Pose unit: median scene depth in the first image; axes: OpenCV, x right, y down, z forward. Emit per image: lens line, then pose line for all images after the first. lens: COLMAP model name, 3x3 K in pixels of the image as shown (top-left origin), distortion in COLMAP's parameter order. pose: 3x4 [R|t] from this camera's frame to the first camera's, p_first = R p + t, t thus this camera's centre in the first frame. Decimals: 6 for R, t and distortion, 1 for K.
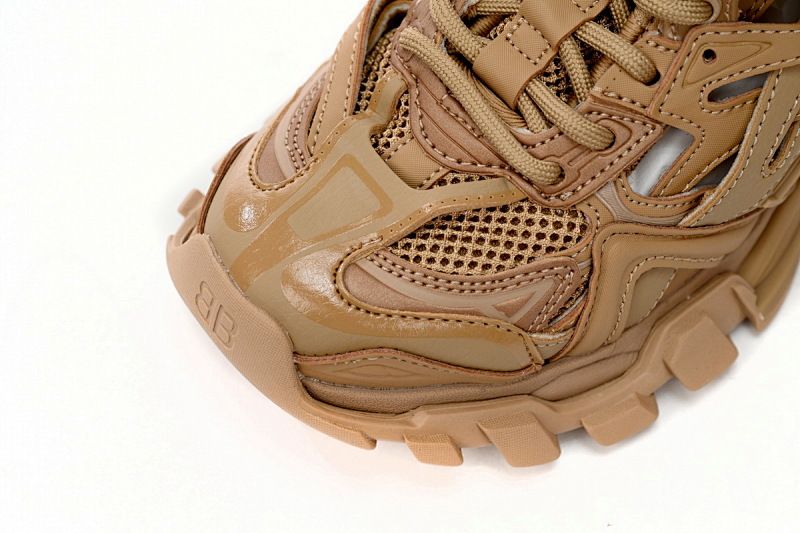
lens RADIAL K [[1742.5, 0, 397.9], [0, 1742.5, 261.8], [0, 0, 1]] dist [-0.050472, 0.000000]
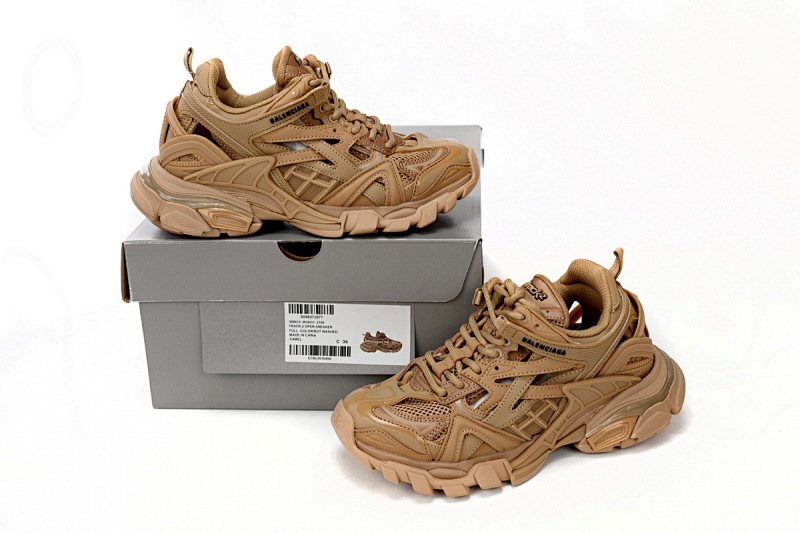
lens RADIAL K [[1076.5, 0, 399.1], [0, 1076.5, 264.3], [0, 0, 1]] dist [0.002052, 0.000000]
pose [[0.946581, 0.126004, -0.296829, 0.580676], [-0.286457, 0.751270, -0.594589, 0.999912], [0.148078, 0.647856, 0.747232, -0.696175]]
